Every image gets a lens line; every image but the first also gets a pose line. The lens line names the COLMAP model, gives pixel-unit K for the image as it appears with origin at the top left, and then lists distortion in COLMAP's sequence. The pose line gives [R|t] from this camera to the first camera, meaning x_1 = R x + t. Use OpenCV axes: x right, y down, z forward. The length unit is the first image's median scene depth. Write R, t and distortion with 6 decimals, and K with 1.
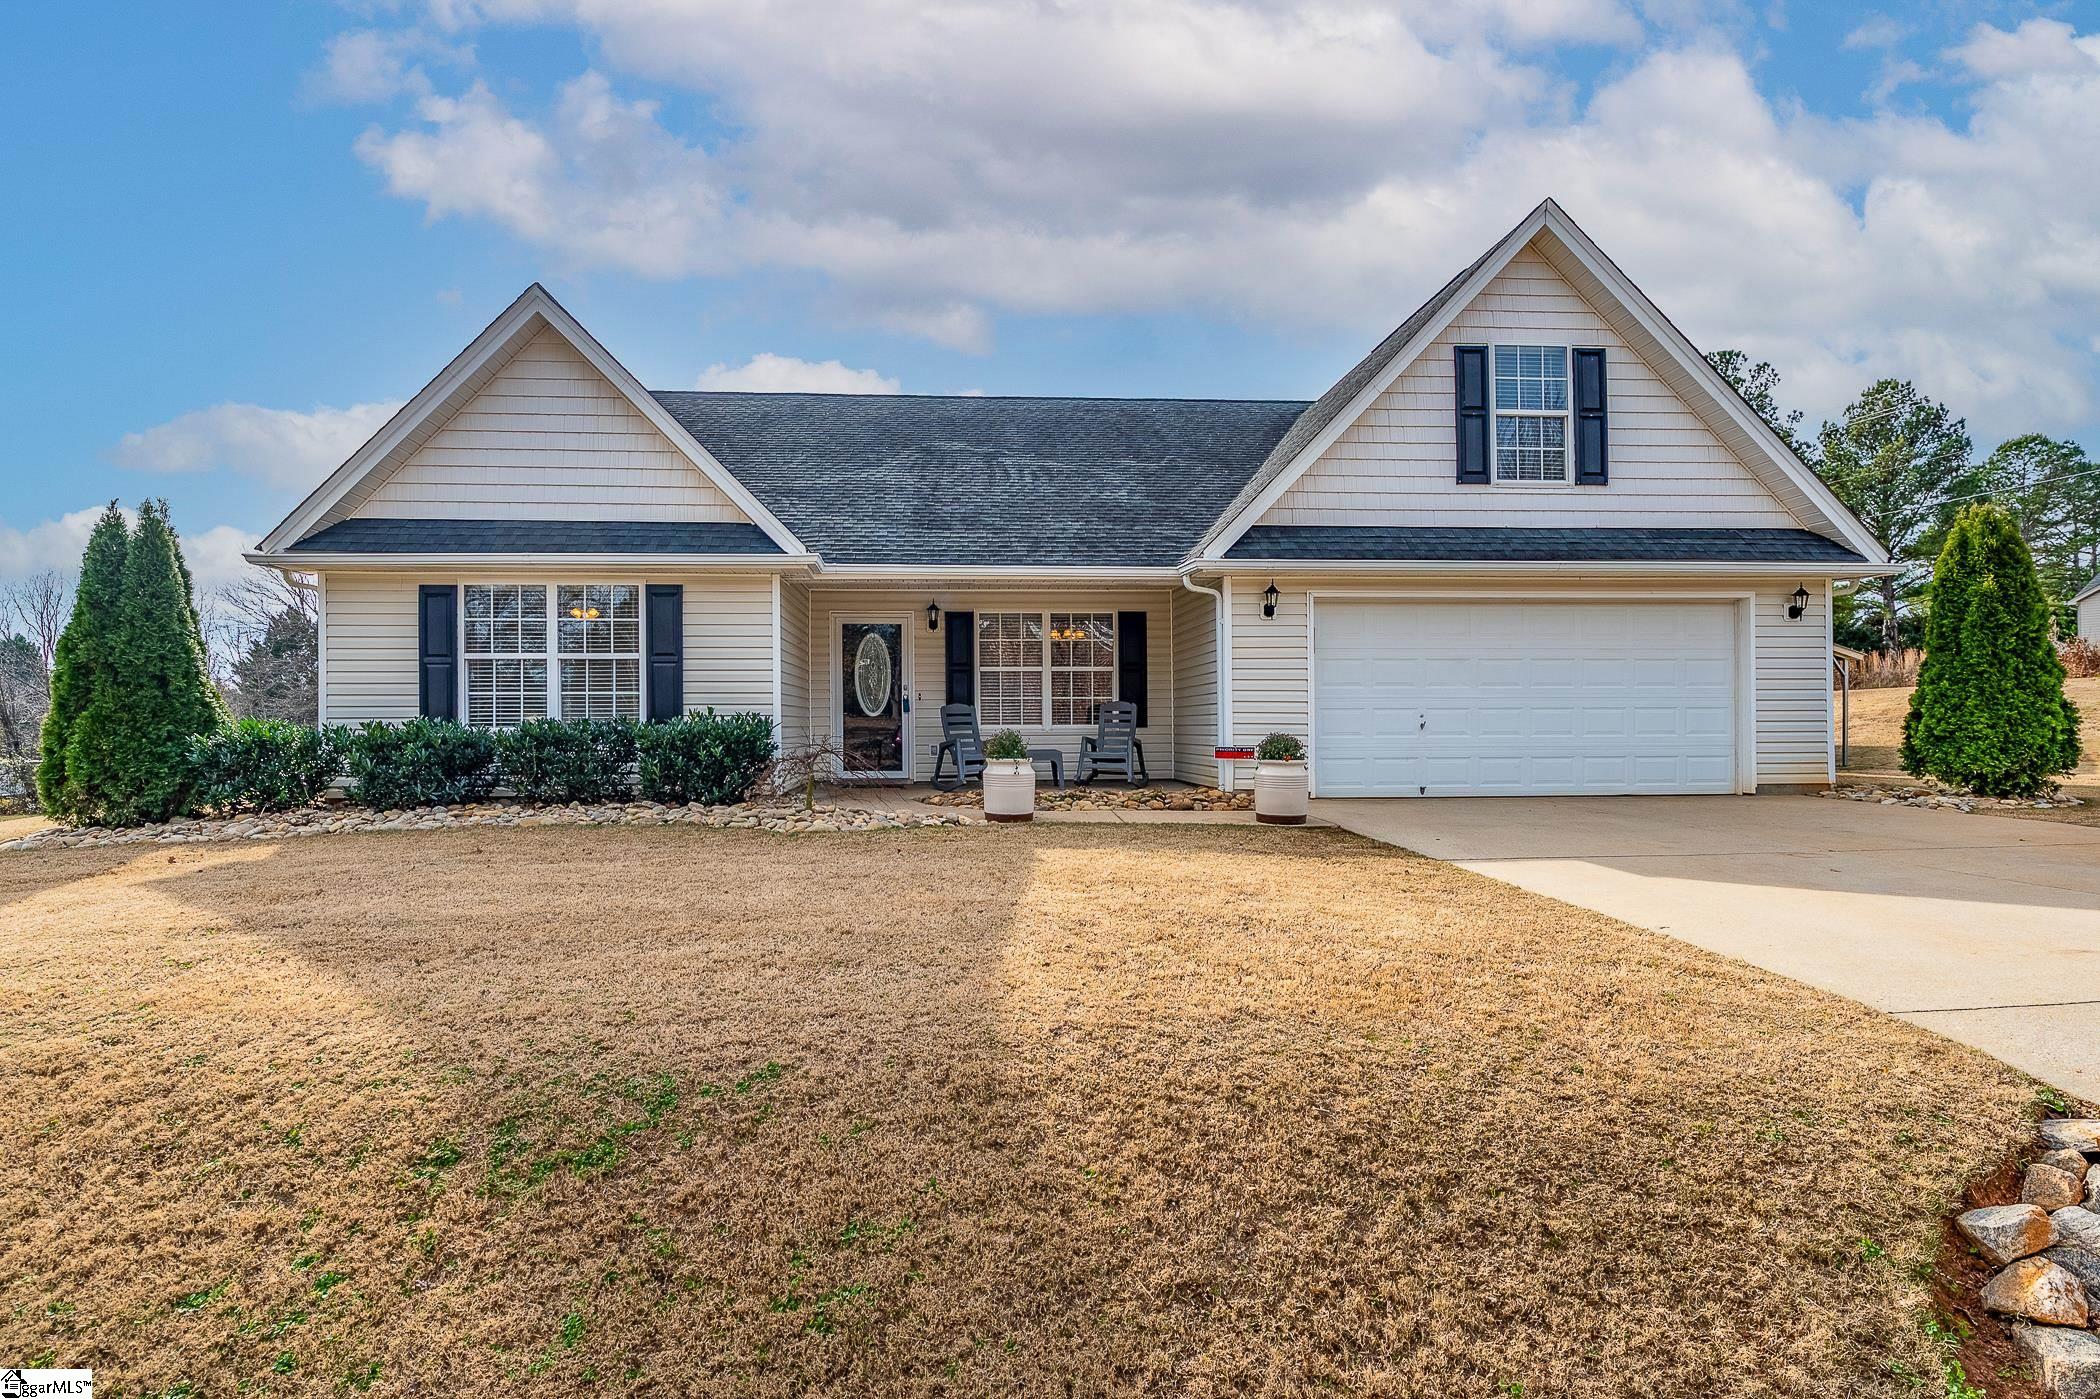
lens RADIAL K [[984.2, 0, 947.7], [0, 984.2, 700.6], [0, 0, 1]] dist [0.003628, 0.000128]
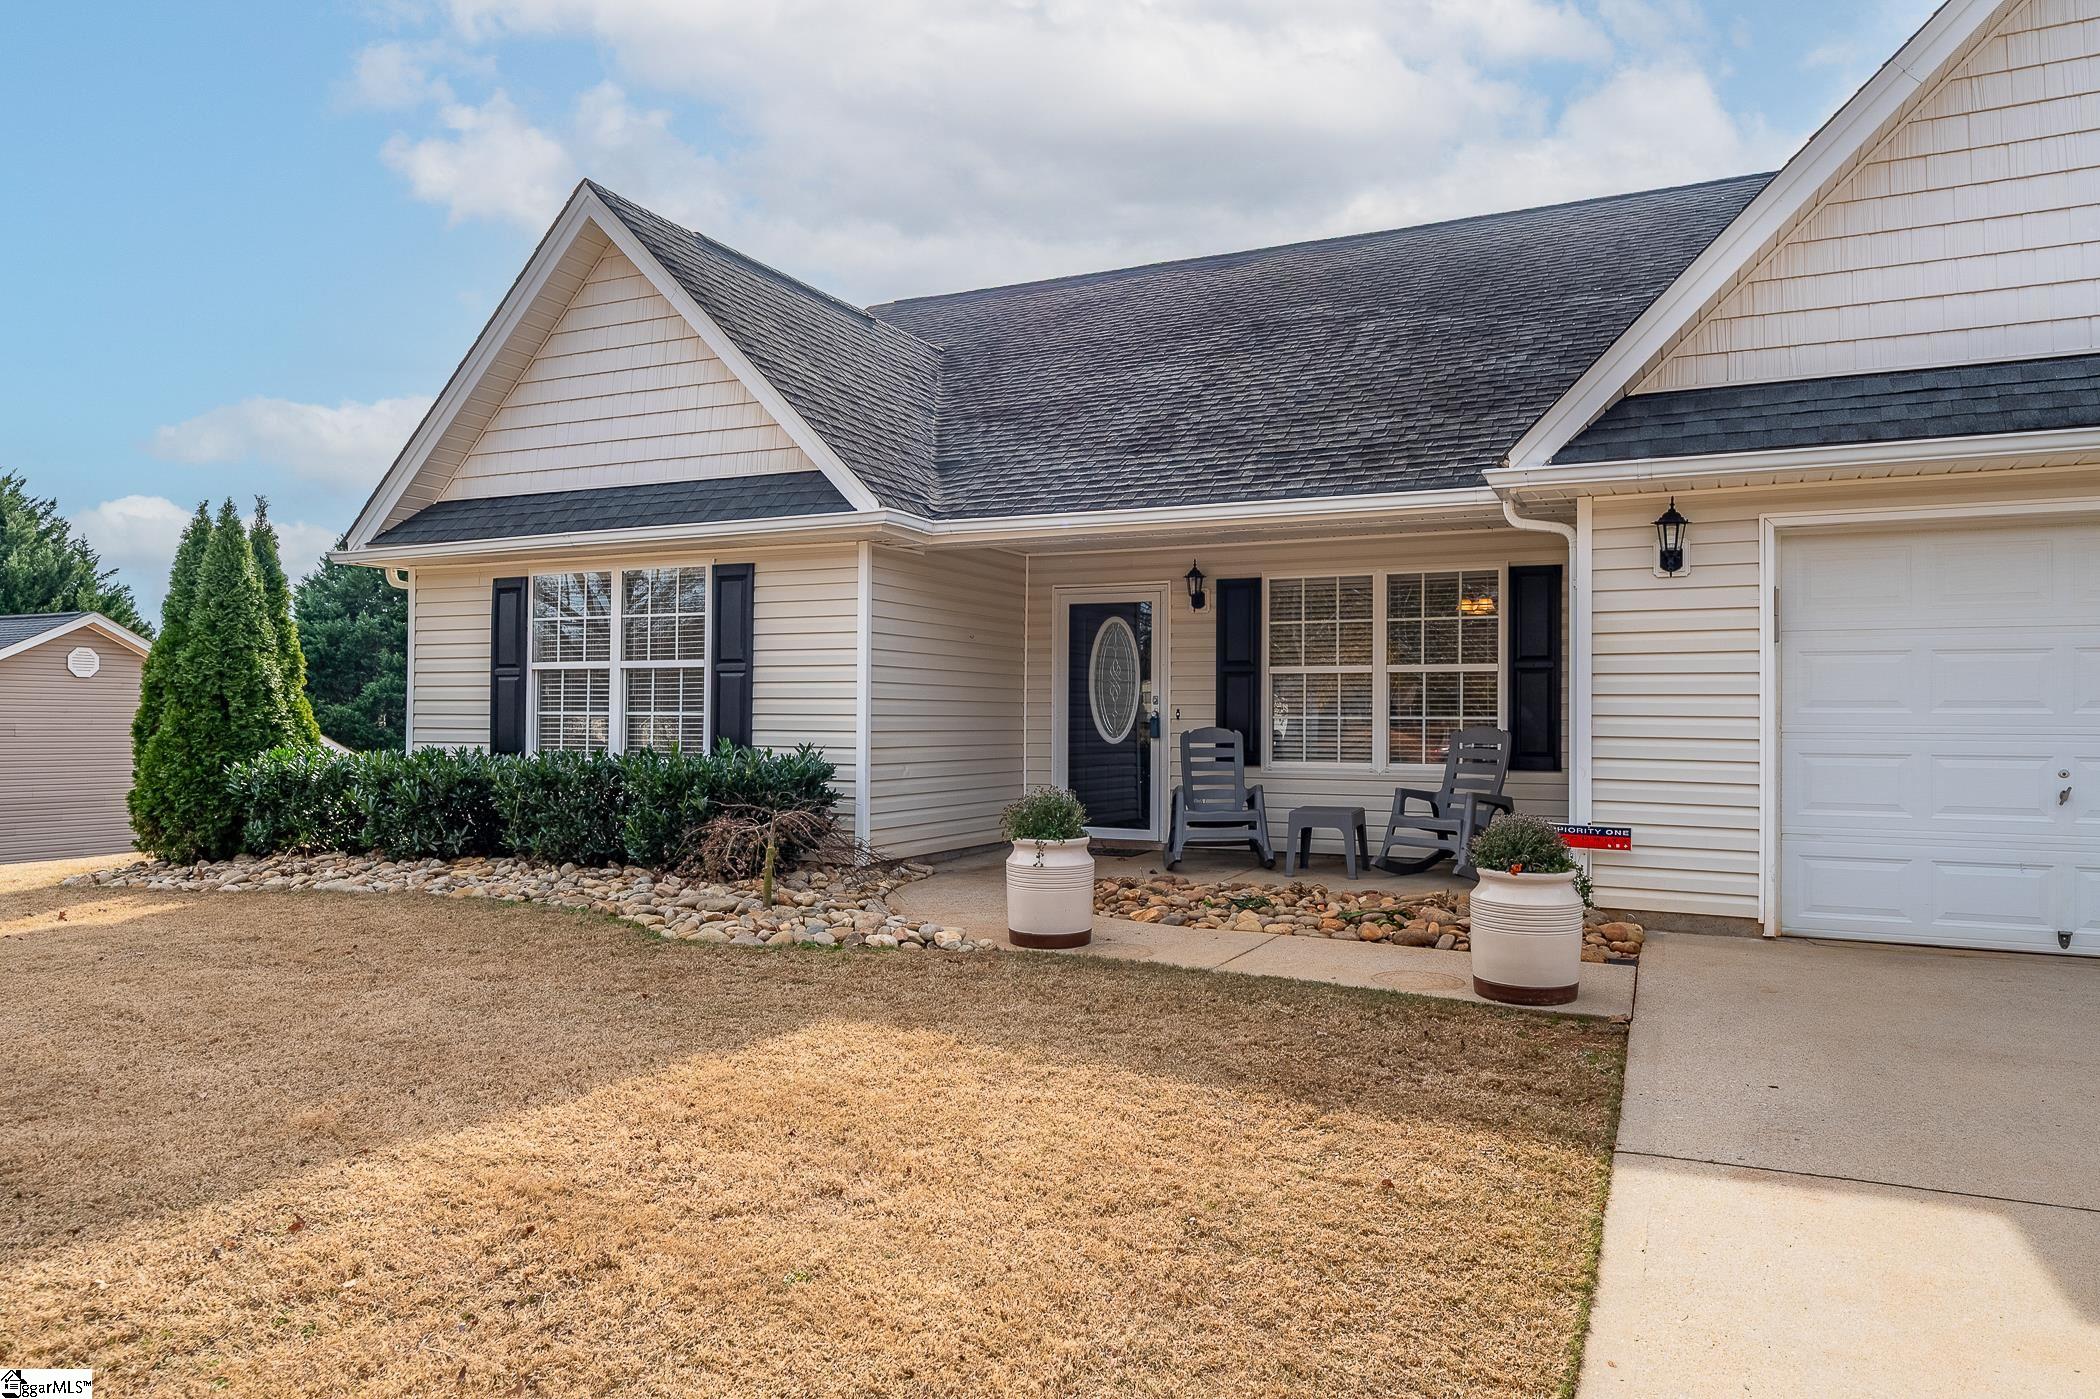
lens RADIAL K [[1318.6, 0, 994.2], [0, 1318.6, 680.8], [0, 0, 1]] dist [0.009028, 0.000755]
pose [[0.886115, -0.005943, -0.463428, 0.331349], [0.002263, 0.999961, -0.008496, -0.023601], [0.463461, 0.006480, 0.886094, 0.234006]]
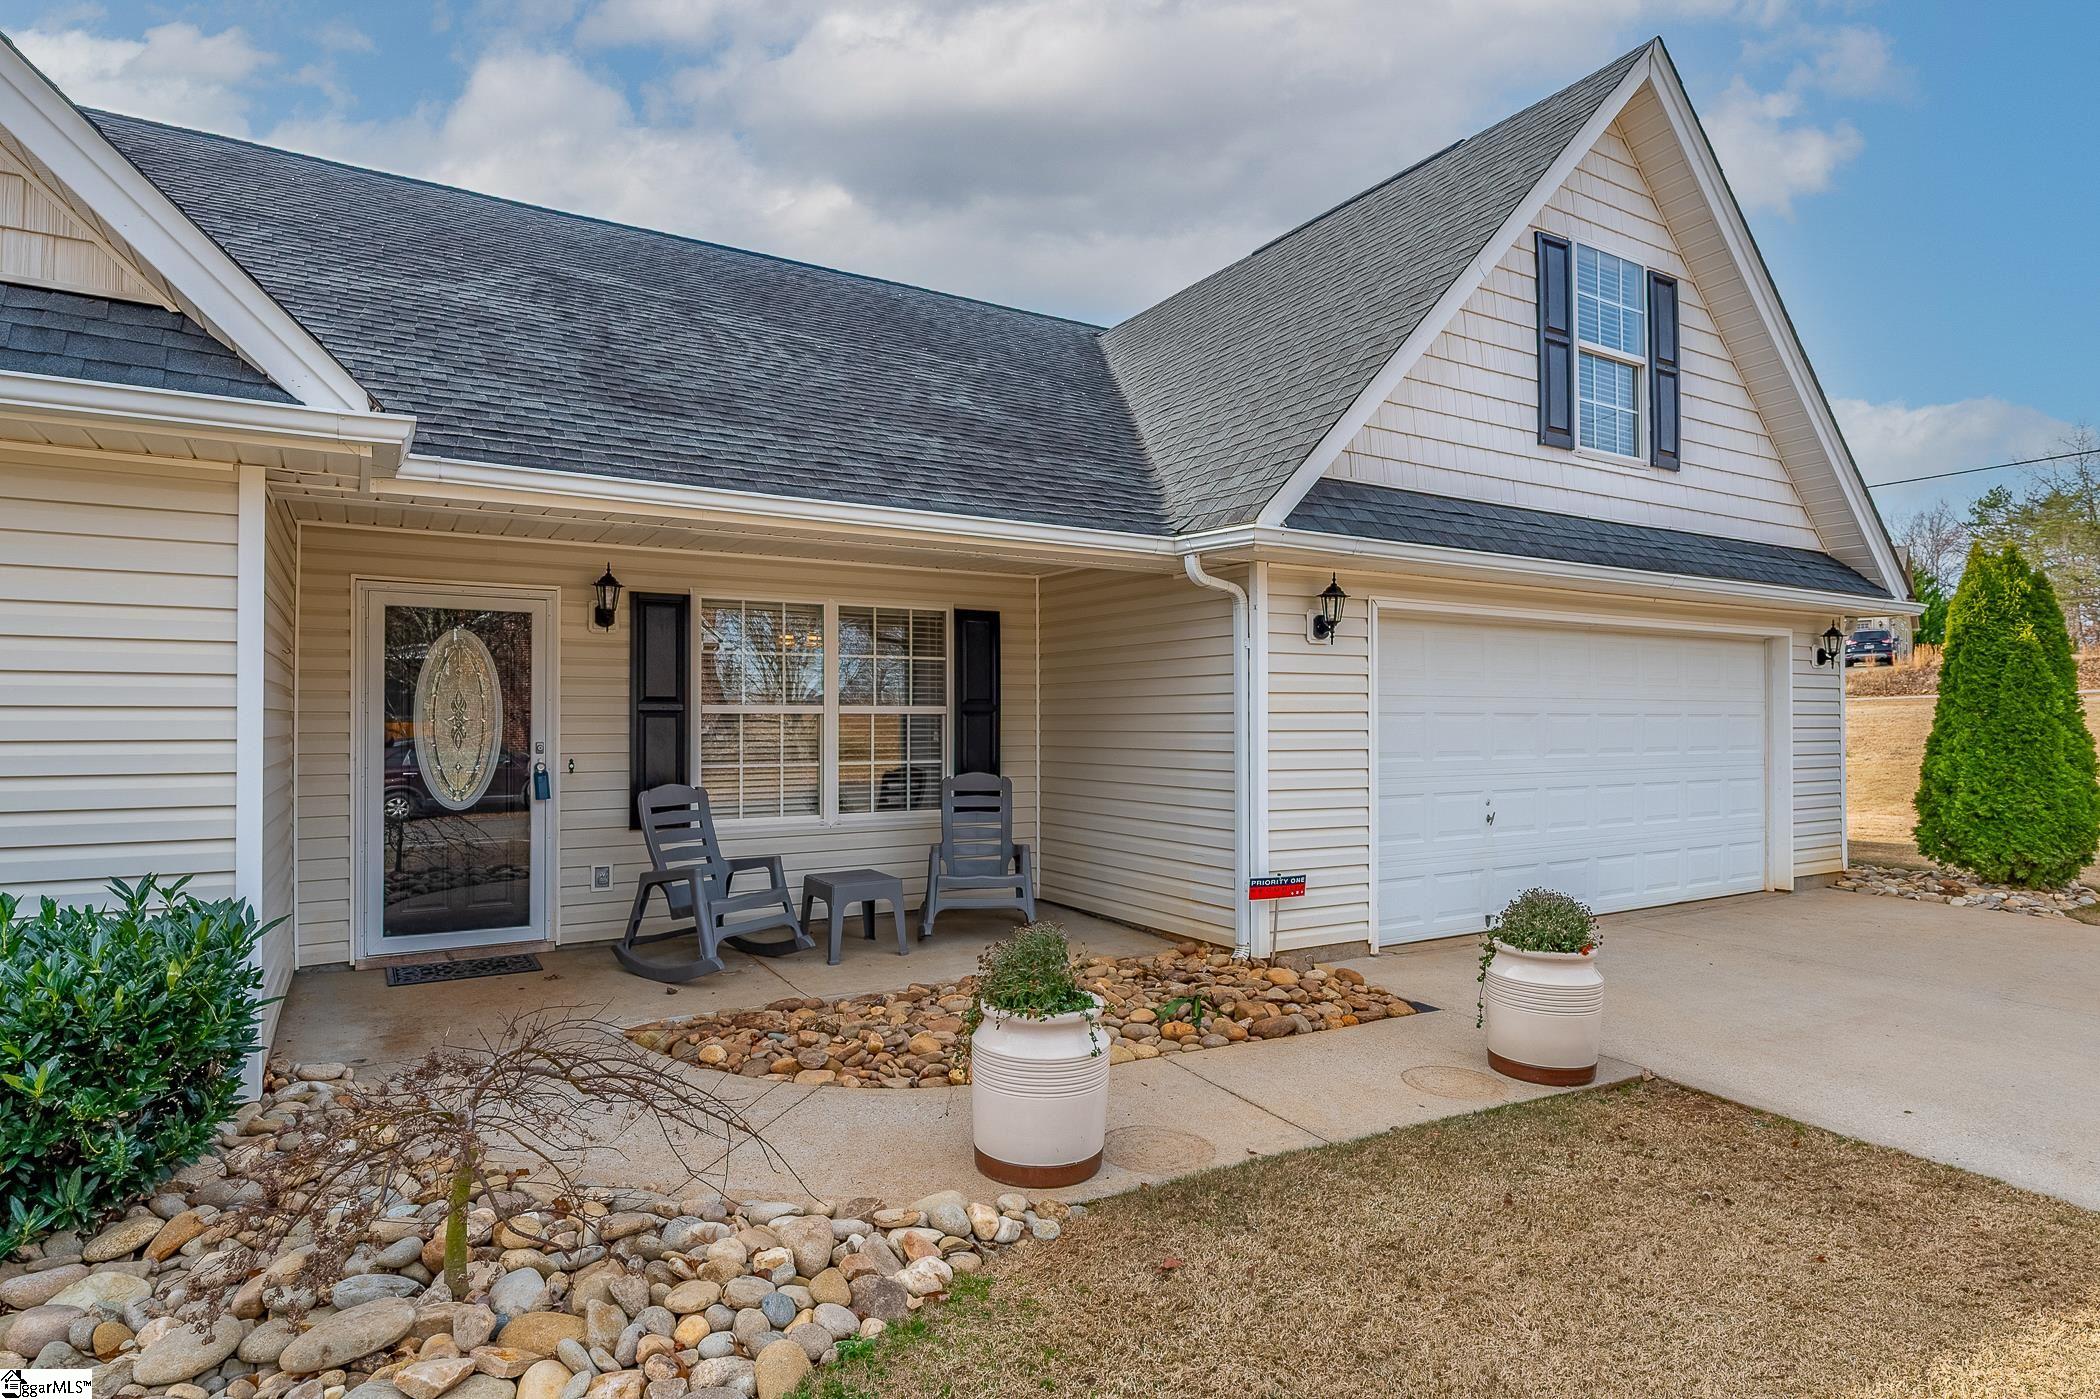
lens RADIAL K [[1133.1, 0, 1049.7], [0, 1133.1, 693.1], [0, 0, 1]] dist [0.011928, 0.000341]
pose [[0.865729, 0.012316, 0.500361, -0.131684], [-0.009951, 0.999923, -0.007395, -0.047516], [-0.500413, 0.001422, 0.865785, 0.513532]]
